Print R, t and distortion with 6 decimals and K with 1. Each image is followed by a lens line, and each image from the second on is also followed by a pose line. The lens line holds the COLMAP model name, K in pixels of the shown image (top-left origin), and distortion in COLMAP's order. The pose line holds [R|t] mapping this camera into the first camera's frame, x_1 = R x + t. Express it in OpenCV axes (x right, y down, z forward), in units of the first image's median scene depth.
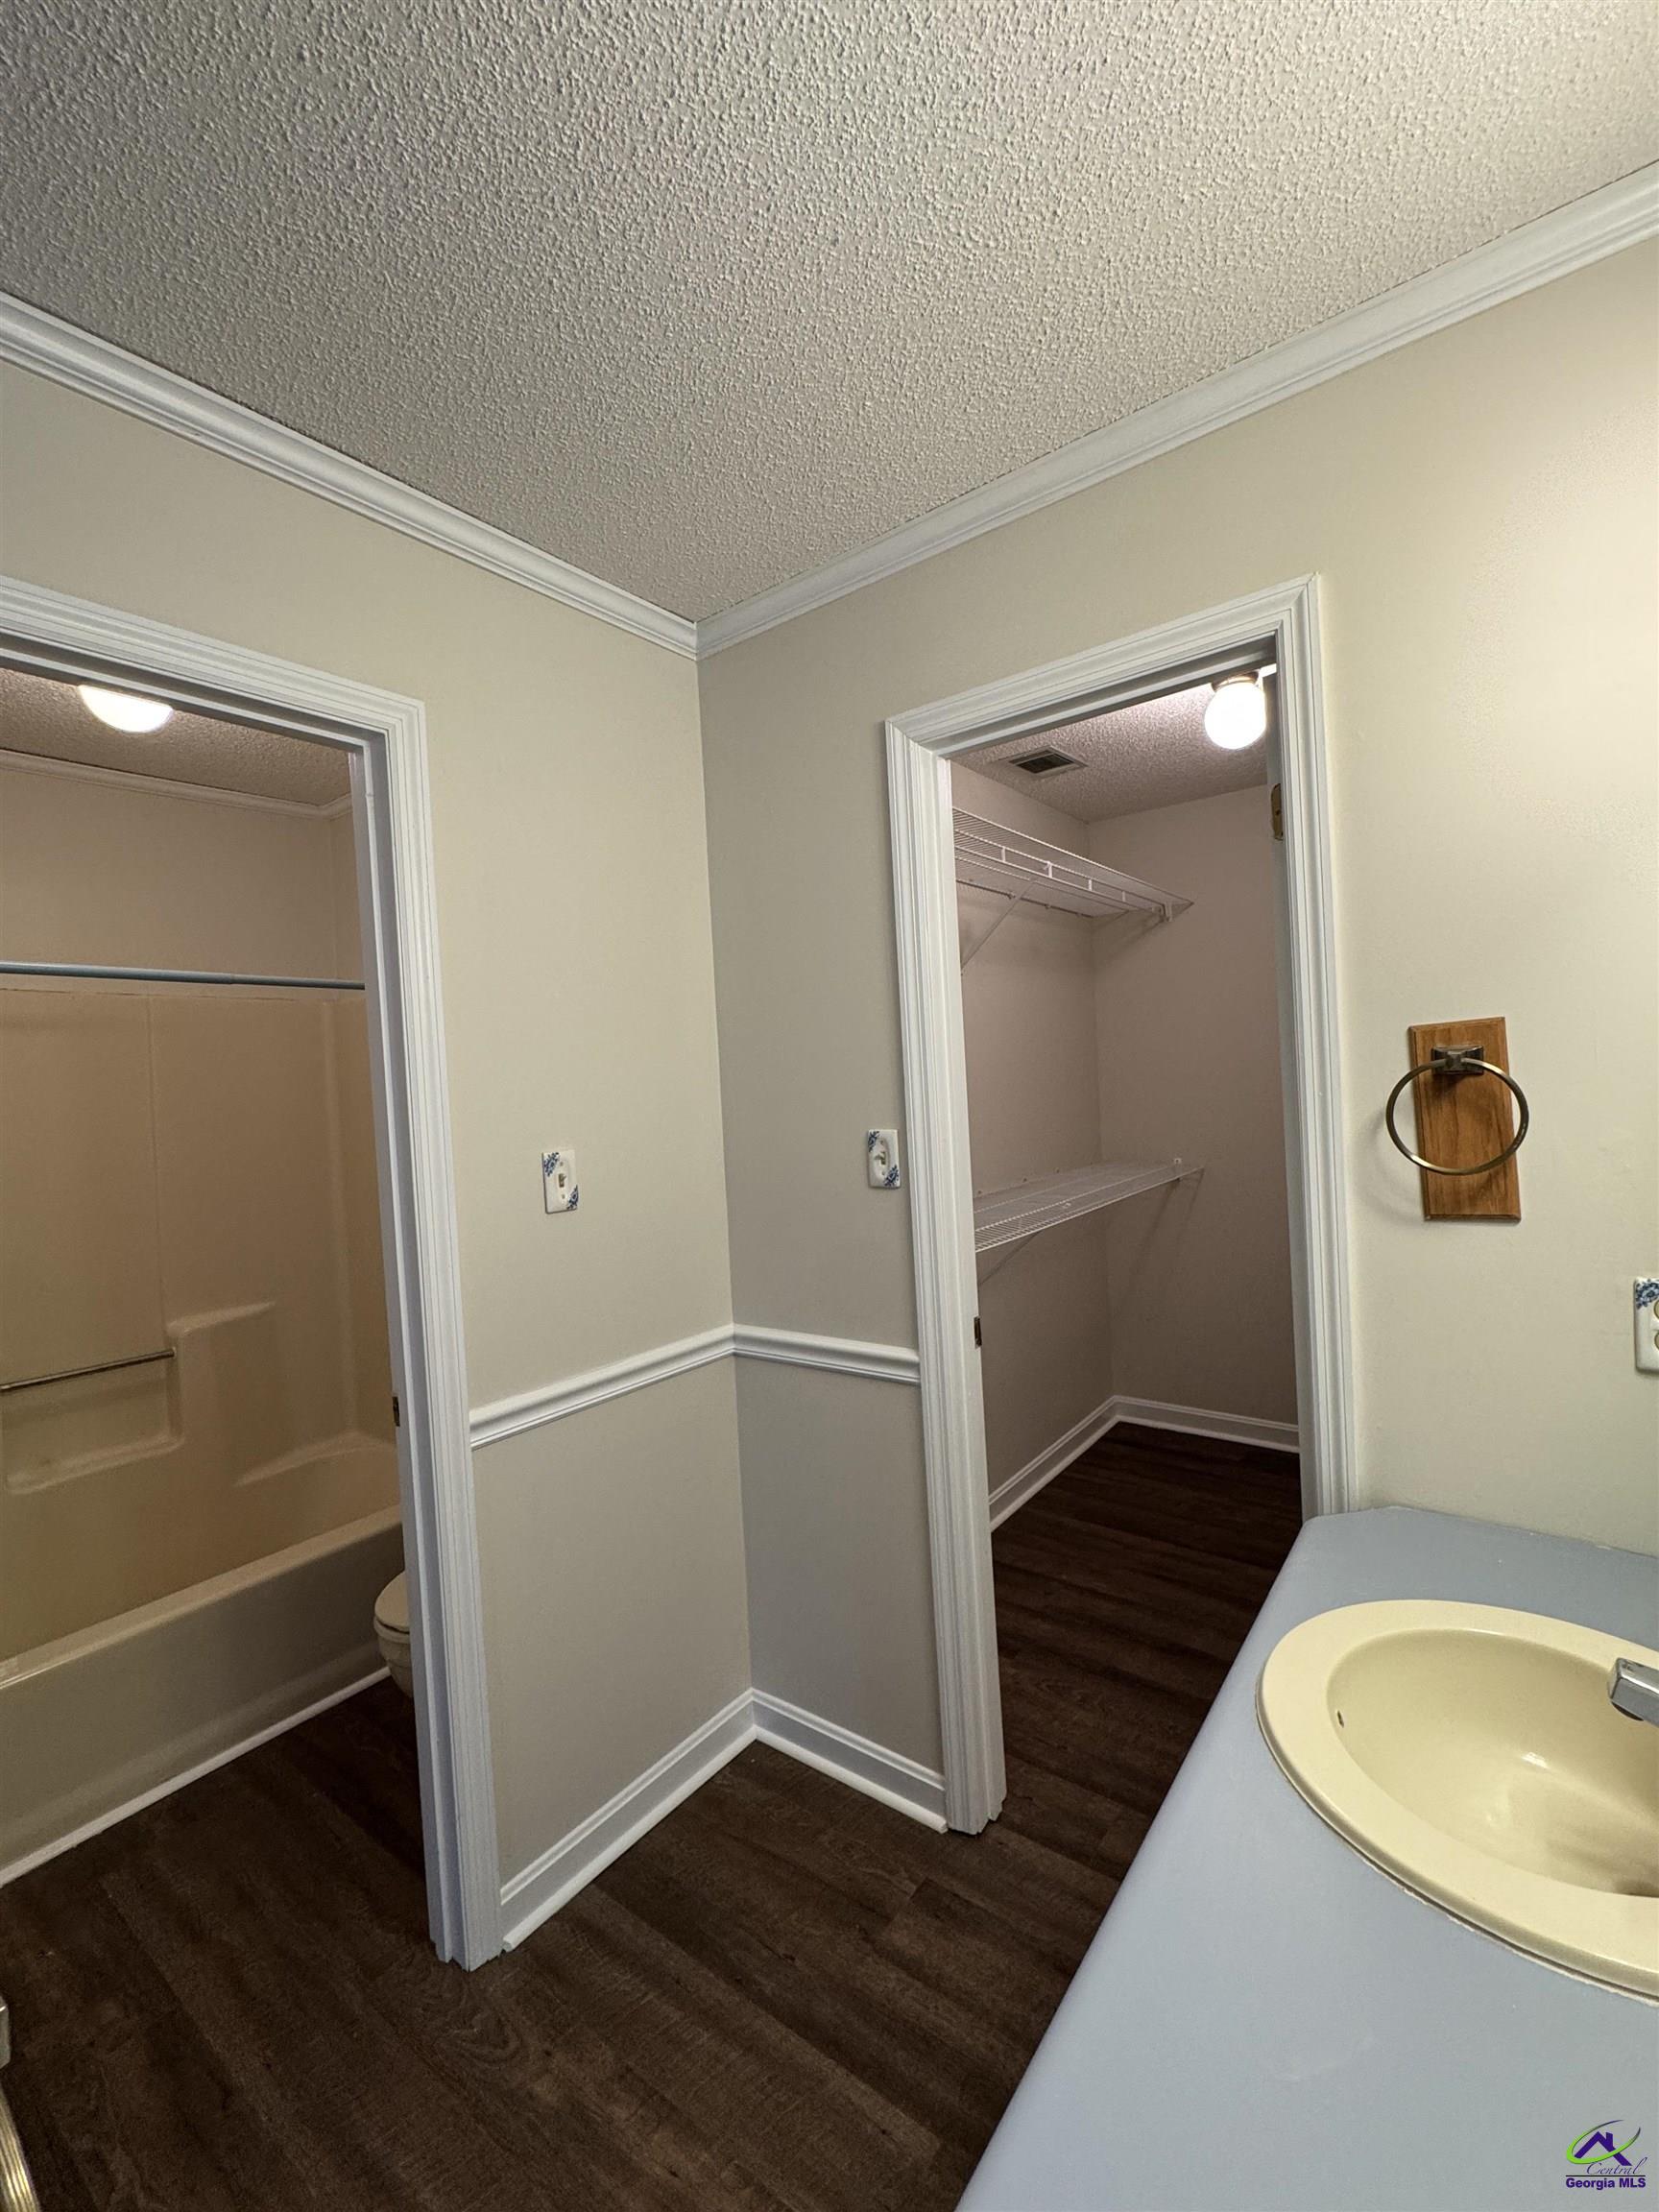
lens RADIAL K [[950.0, 0, 829.5], [0, 950.0, 1106.0], [0, 0, 1]] dist [0.002282, 0.000078]
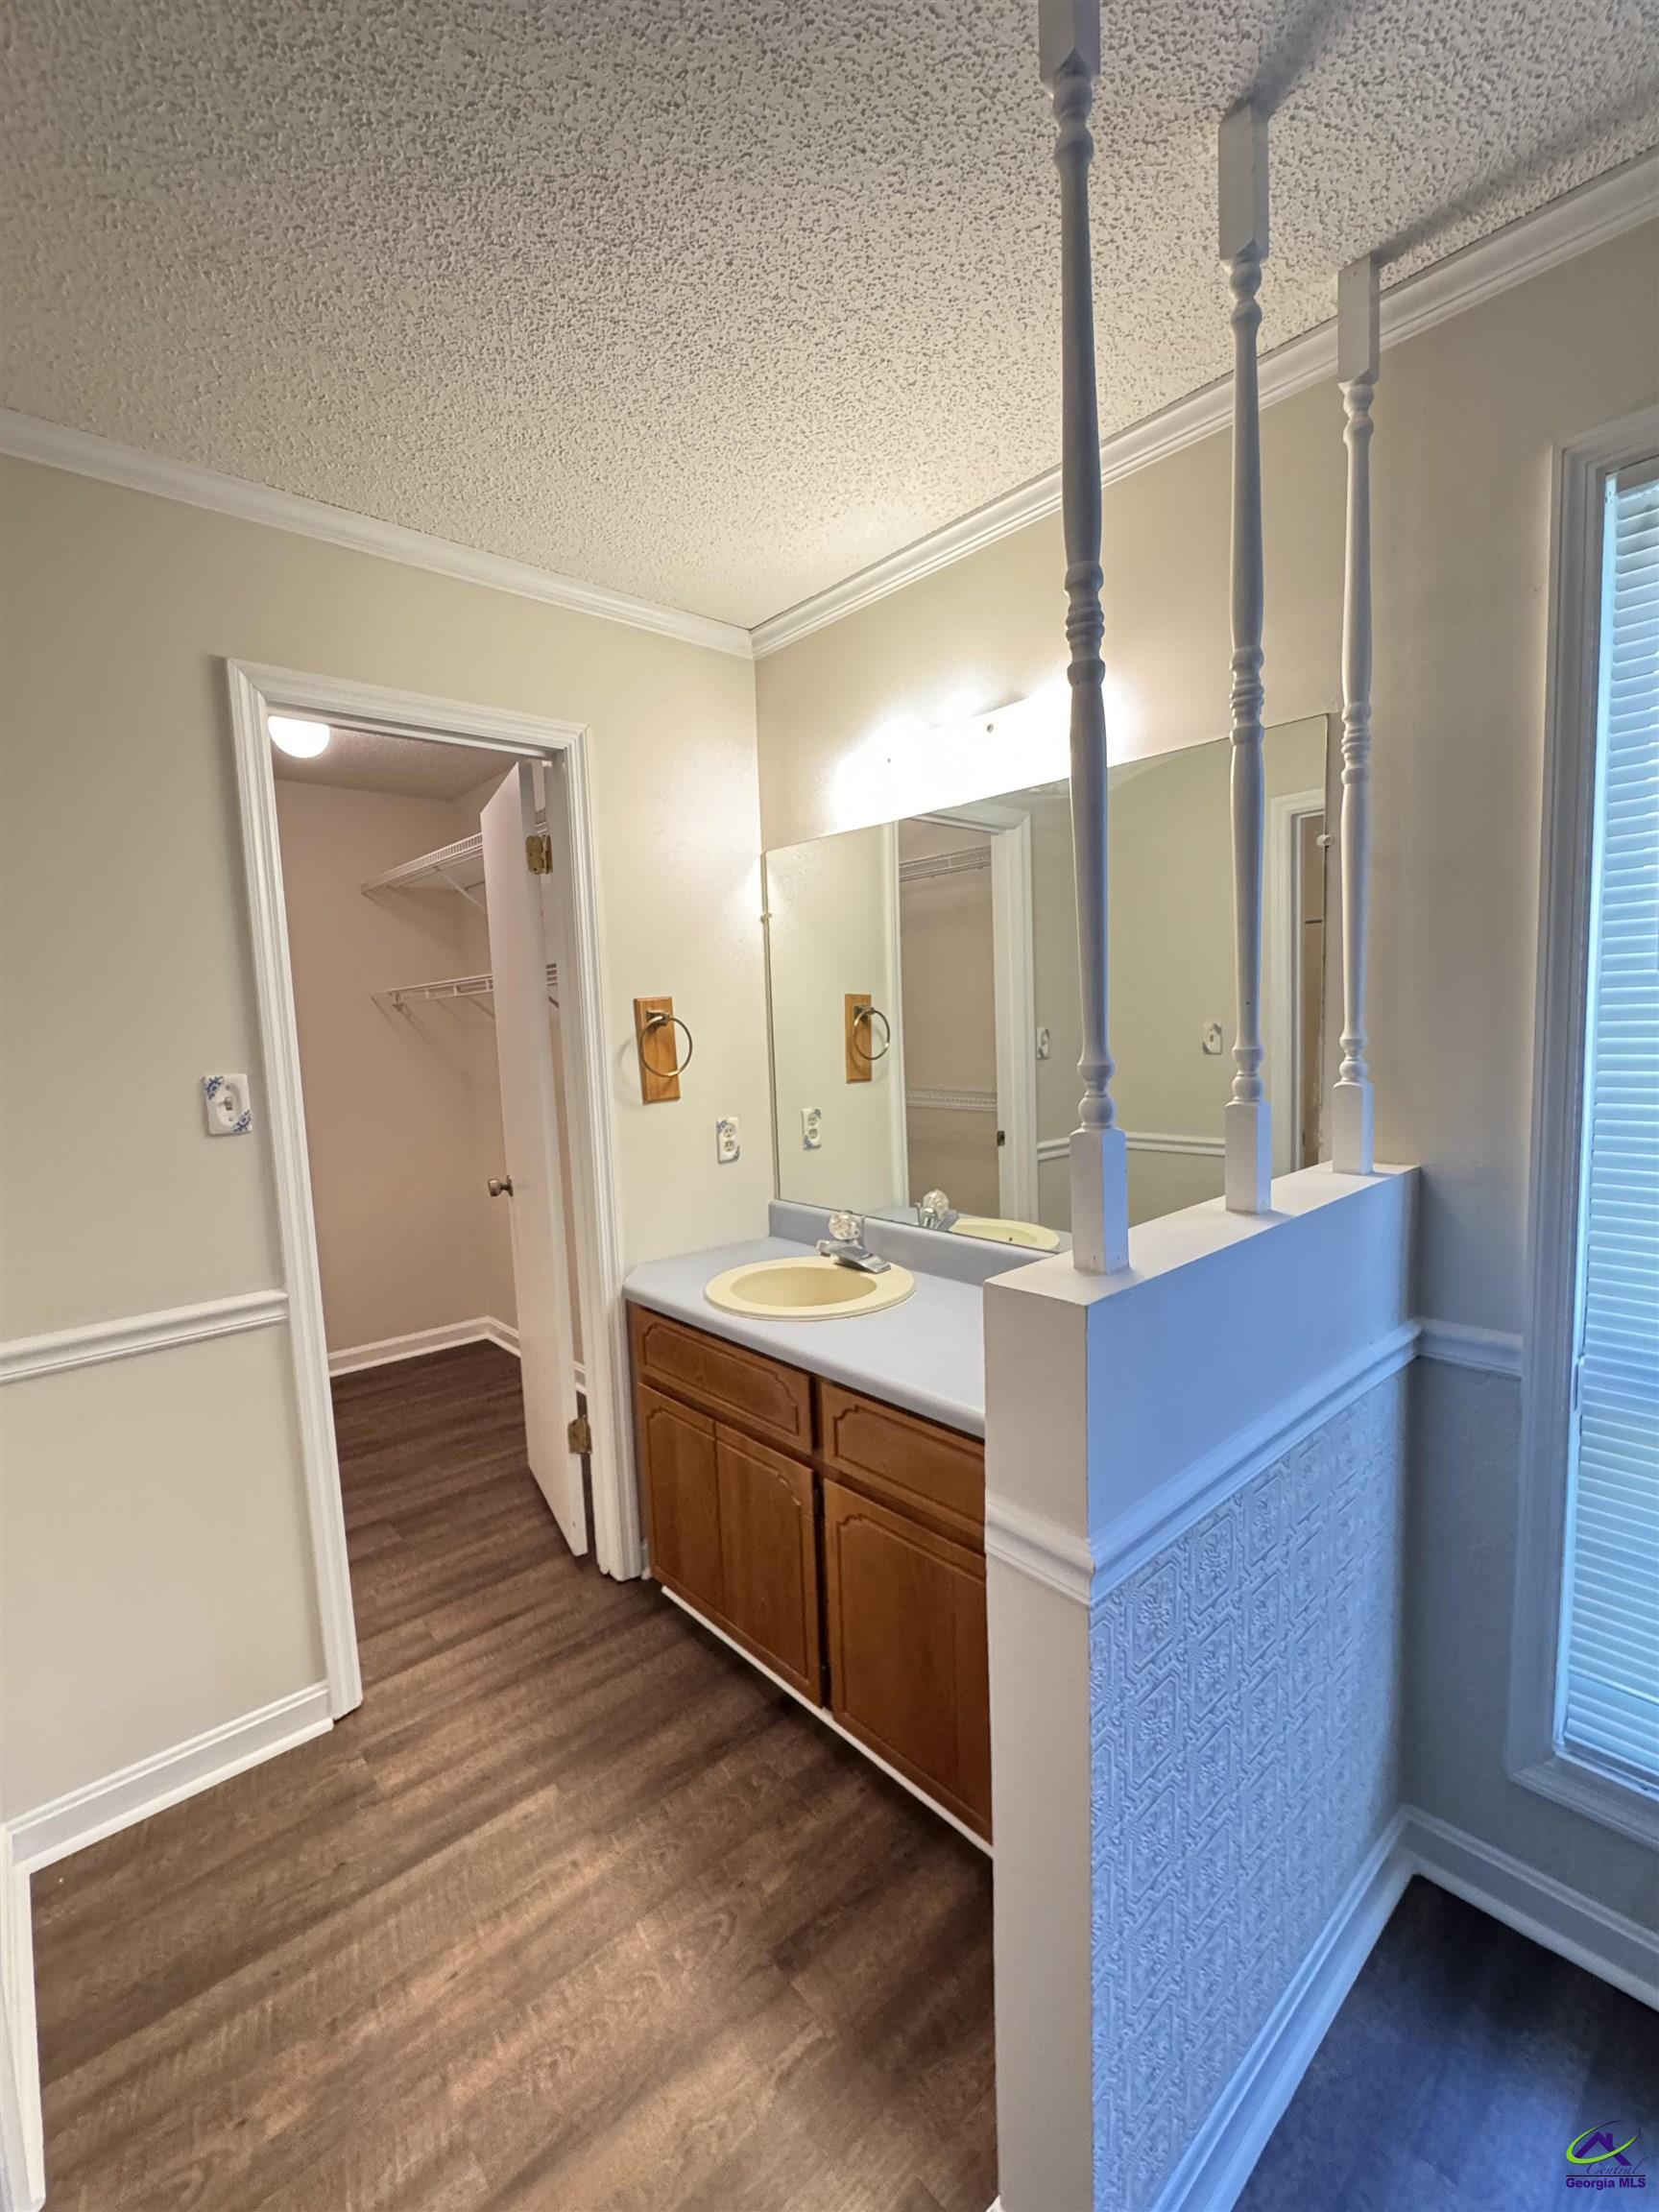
lens RADIAL K [[950.0, 0, 829.5], [0, 950.0, 1106.0], [0, 0, 1]] dist [0.002282, 0.000078]
pose [[0.188934, -0.041896, 0.981096, -0.915209], [0.054445, 0.998000, 0.032133, 0.068966], [-0.980479, 0.047345, 0.190837, 0.244310]]
